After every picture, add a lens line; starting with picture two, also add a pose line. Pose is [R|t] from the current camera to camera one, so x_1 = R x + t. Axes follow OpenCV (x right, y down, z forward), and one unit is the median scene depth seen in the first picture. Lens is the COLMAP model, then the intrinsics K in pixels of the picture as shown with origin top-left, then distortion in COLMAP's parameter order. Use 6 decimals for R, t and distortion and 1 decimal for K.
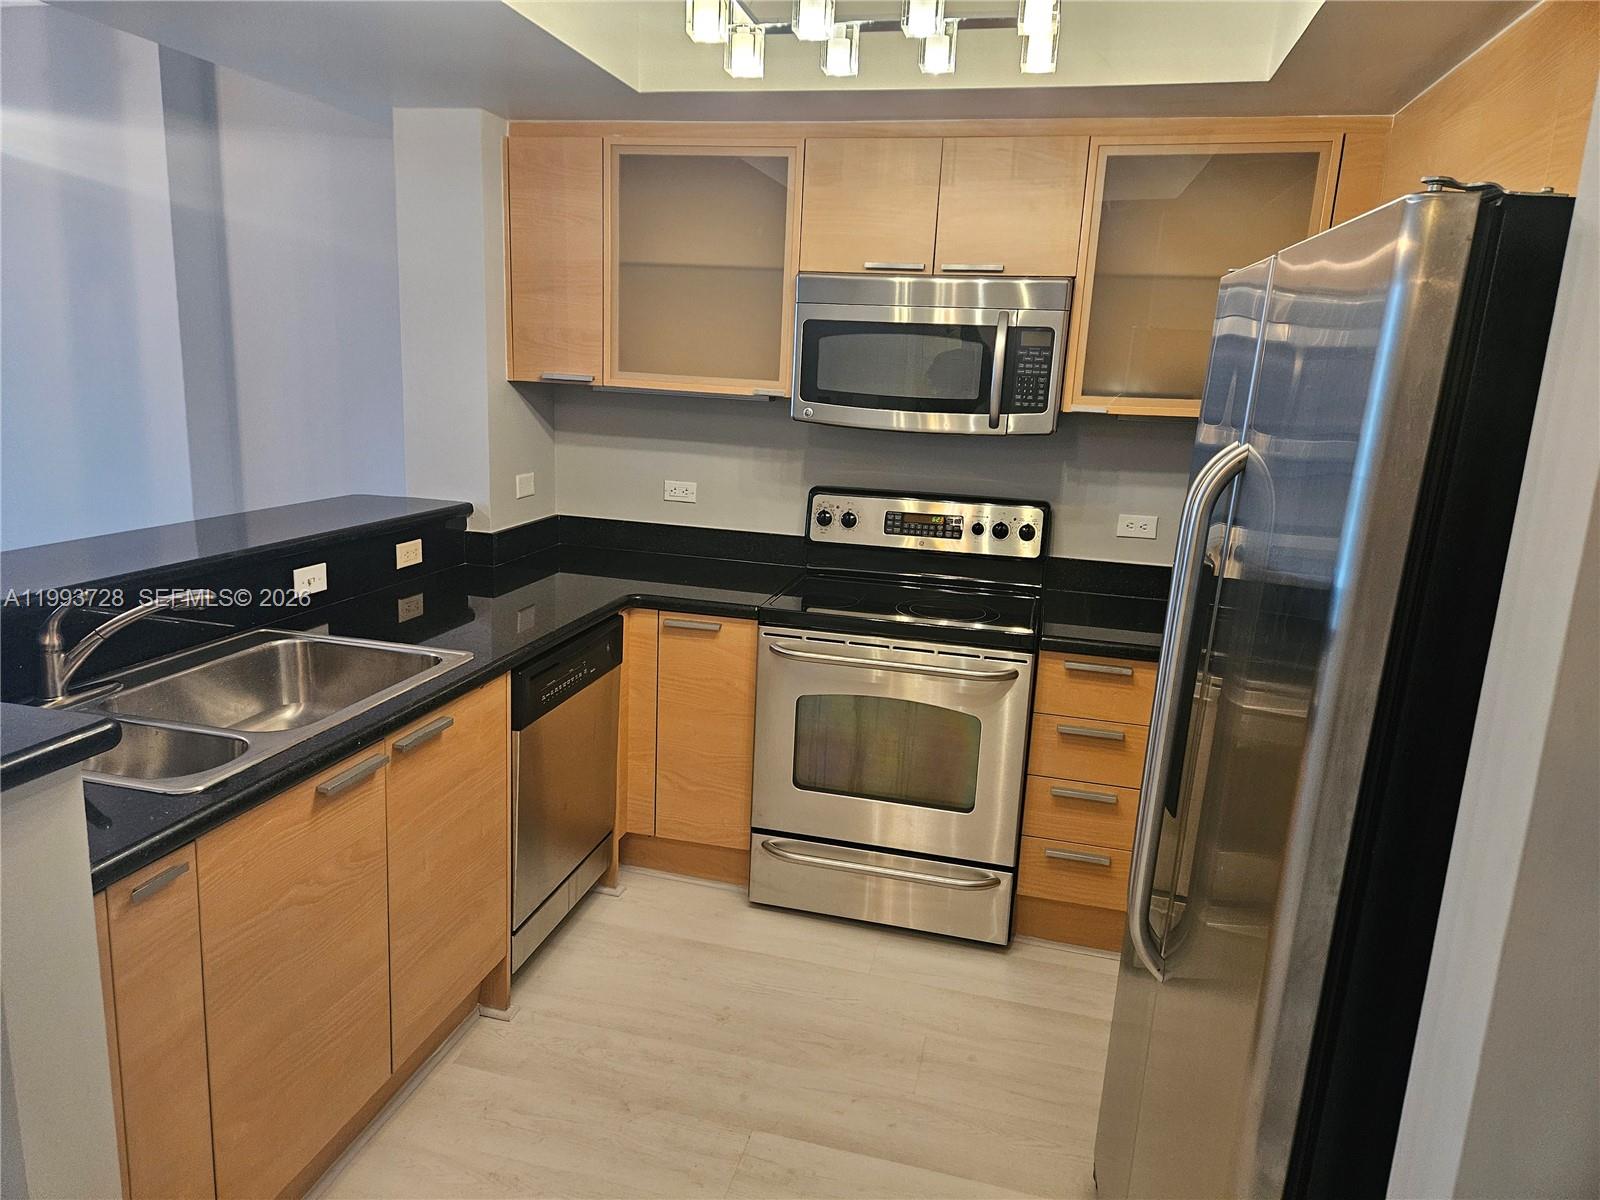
lens RADIAL K [[1066.8, 0, 796.1], [0, 1066.8, 601.4], [0, 0, 1]] dist [0.080438, -0.062854]
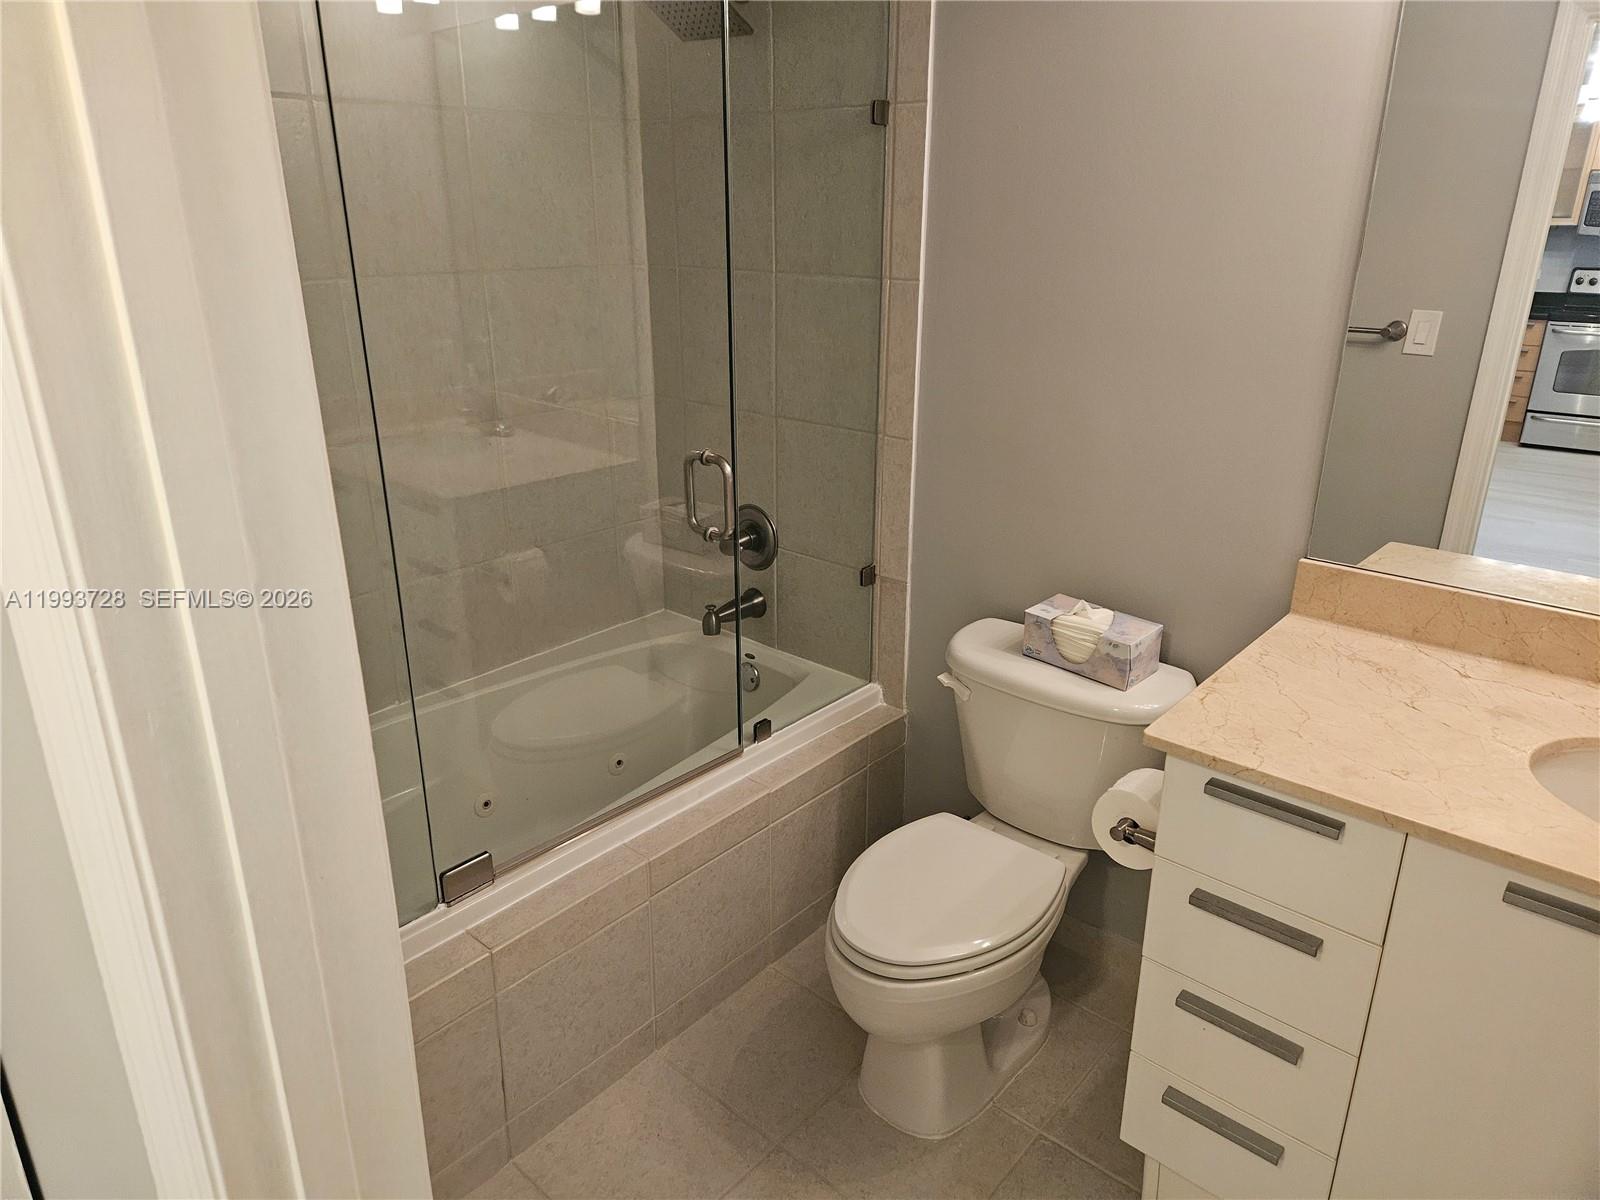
lens RADIAL K [[1066.8, 0, 796.1], [0, 1066.8, 587.4], [0, 0, 1]] dist [0.080438, -0.062854]
pose [[0.884819, 0.106762, -0.453539, -0.330250], [-0.055222, 0.990563, 0.125441, 0.376271], [0.462651, -0.085947, 0.882364, -1.937456]]
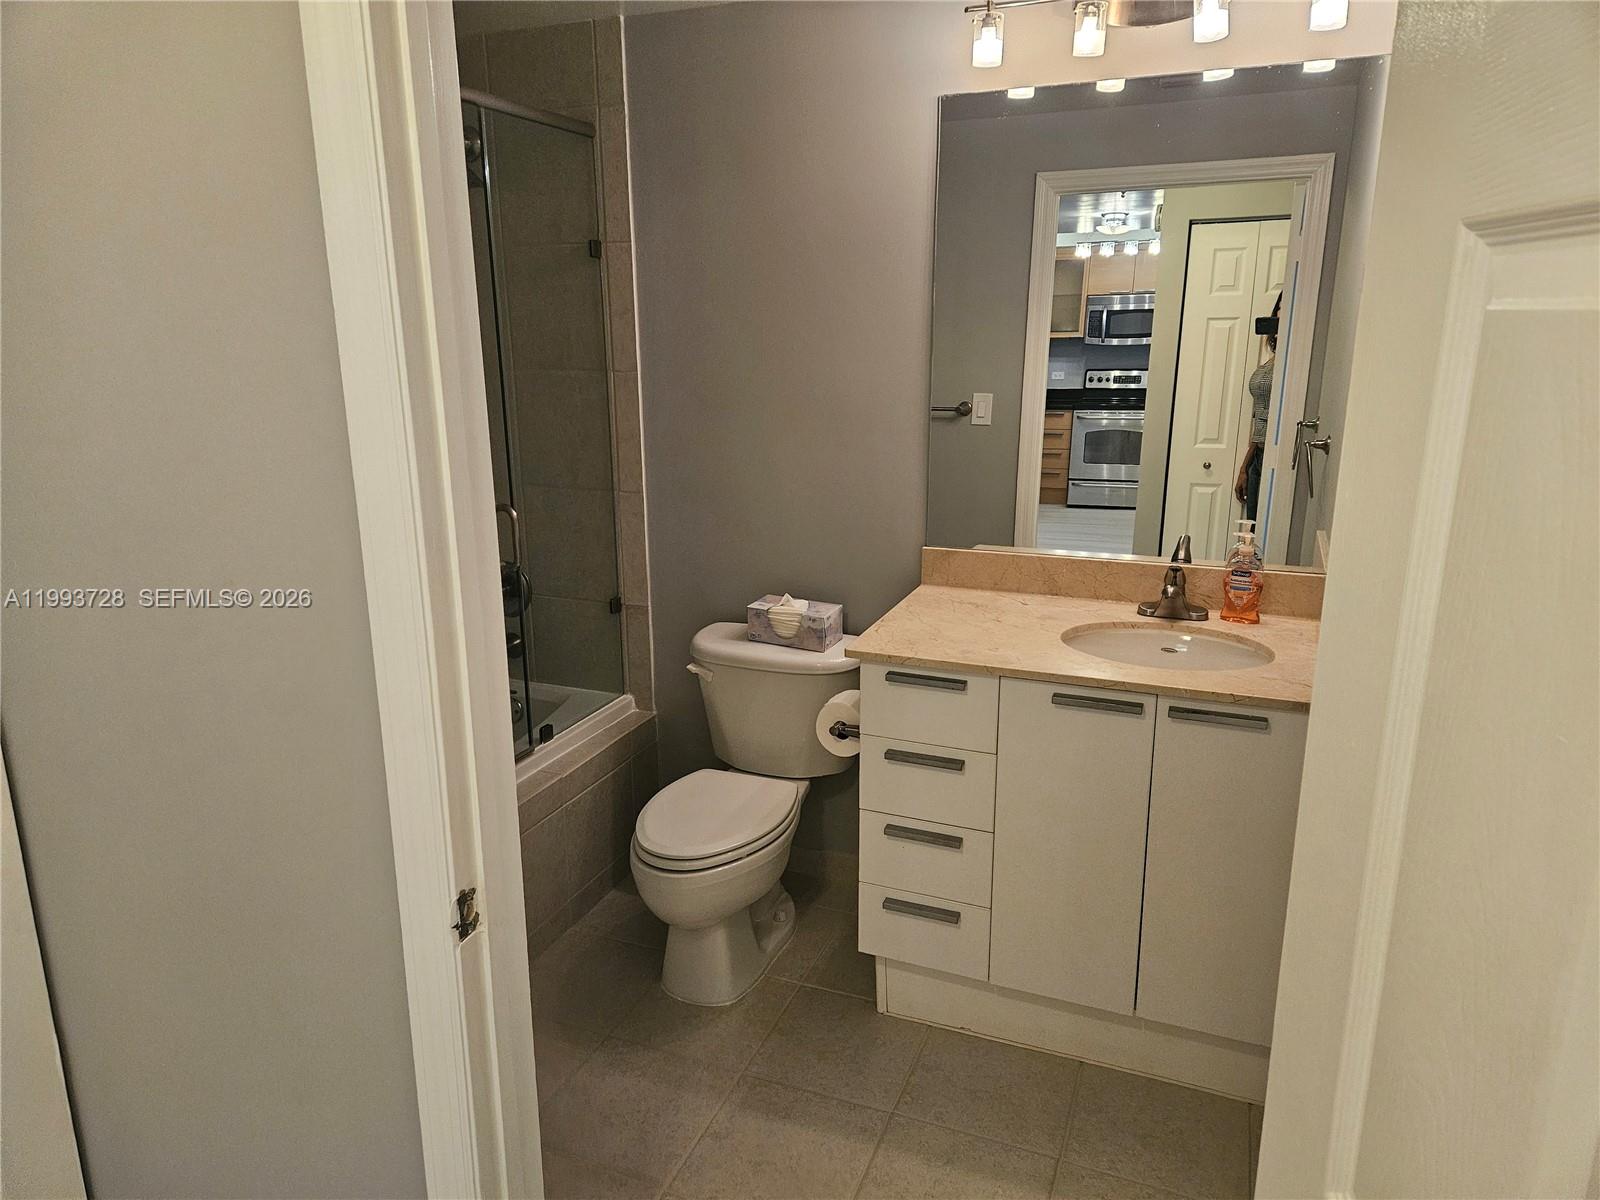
lens RADIAL K [[1066.8, 0, 787.9], [0, 1066.8, 602.8], [0, 0, 1]] dist [0.080438, -0.062854]
pose [[0.985844, -0.019903, -0.166478, -0.322075], [0.025609, 0.999153, 0.032198, 0.429002], [0.165697, -0.036005, 0.985519, -2.141014]]
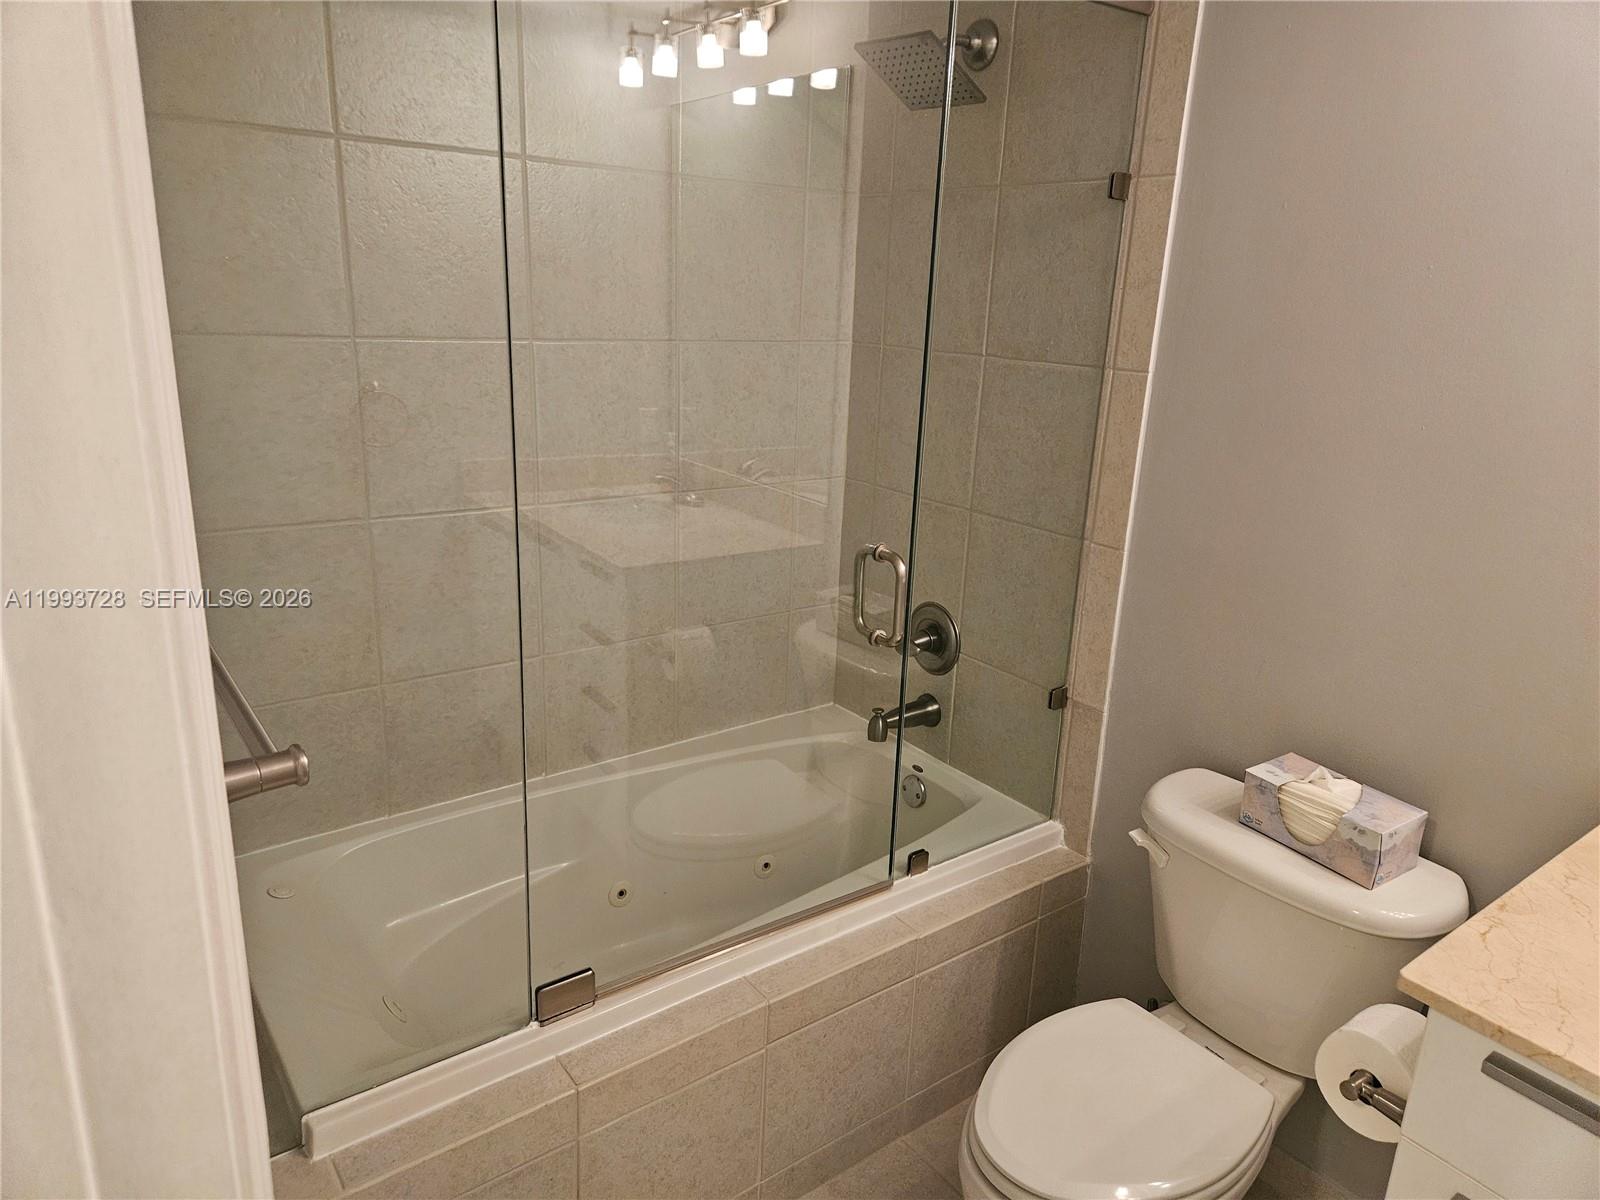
lens RADIAL K [[1066.8, 0, 809.5], [0, 1066.8, 590.2], [0, 0, 1]] dist [0.080438, -0.062854]
pose [[0.776512, 0.155463, -0.610623, -0.351327], [-0.138572, 0.987494, 0.075195, 0.365633], [0.614677, 0.026226, 0.788343, -1.871671]]
